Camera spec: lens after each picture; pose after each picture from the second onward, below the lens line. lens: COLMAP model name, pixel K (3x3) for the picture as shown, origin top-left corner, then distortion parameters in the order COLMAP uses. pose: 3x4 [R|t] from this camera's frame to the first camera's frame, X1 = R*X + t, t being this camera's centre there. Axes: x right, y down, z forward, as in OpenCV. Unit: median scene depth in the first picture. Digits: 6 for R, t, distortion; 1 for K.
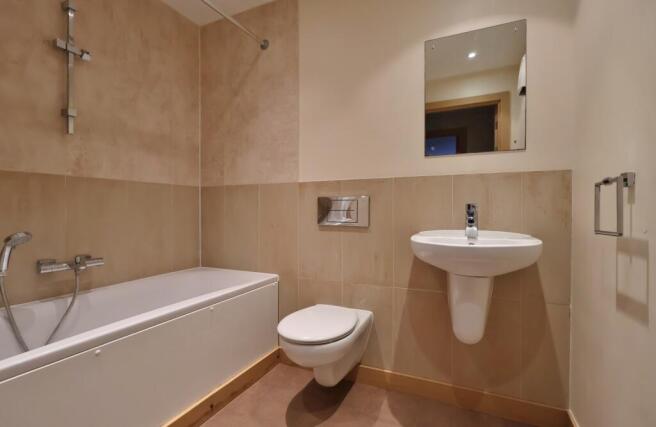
lens RADIAL K [[312.3, 0, 328.0], [0, 312.3, 213.5], [0, 0, 1]] dist [0.001086, 0.000267]
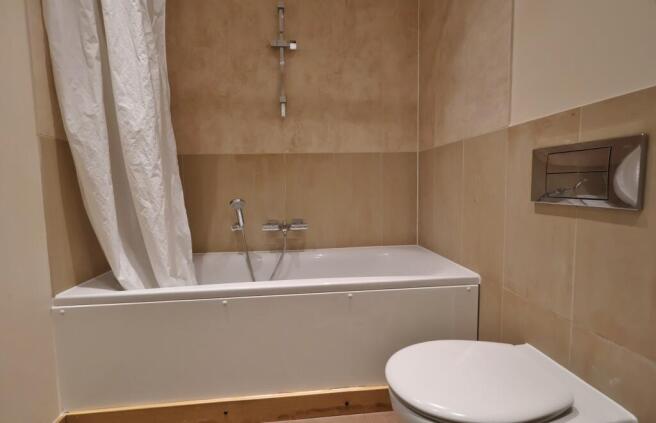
lens RADIAL K [[312.0, 0, 328.0], [0, 312.0, 211.5], [0, 0, 1]] dist [0.000108, -0.000006]
pose [[0.508415, 0.063409, -0.858774, 0.253218], [0.009407, 0.996817, 0.079171, 0.007239], [0.861061, -0.048330, 0.506200, 0.427059]]
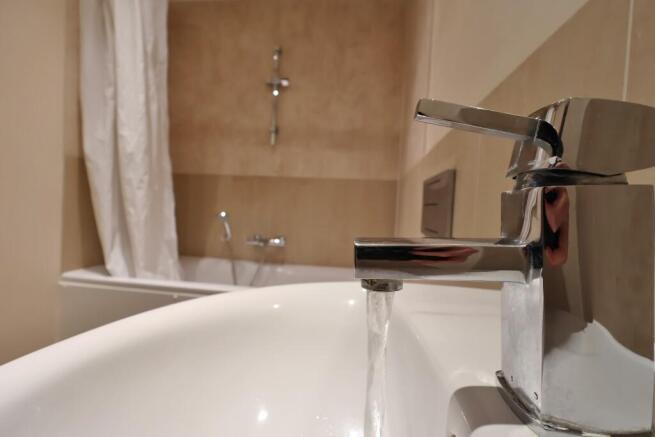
lens RADIAL K [[308.7, 0, 327.5], [0, 308.7, 218.5], [0, 0, 1]] dist [-0.001232, -0.000064]
pose [[0.289621, 0.045518, -0.956059, 0.433477], [-0.059000, 0.997818, 0.029633, 0.006668], [0.955321, 0.047825, 0.291674, 0.692272]]
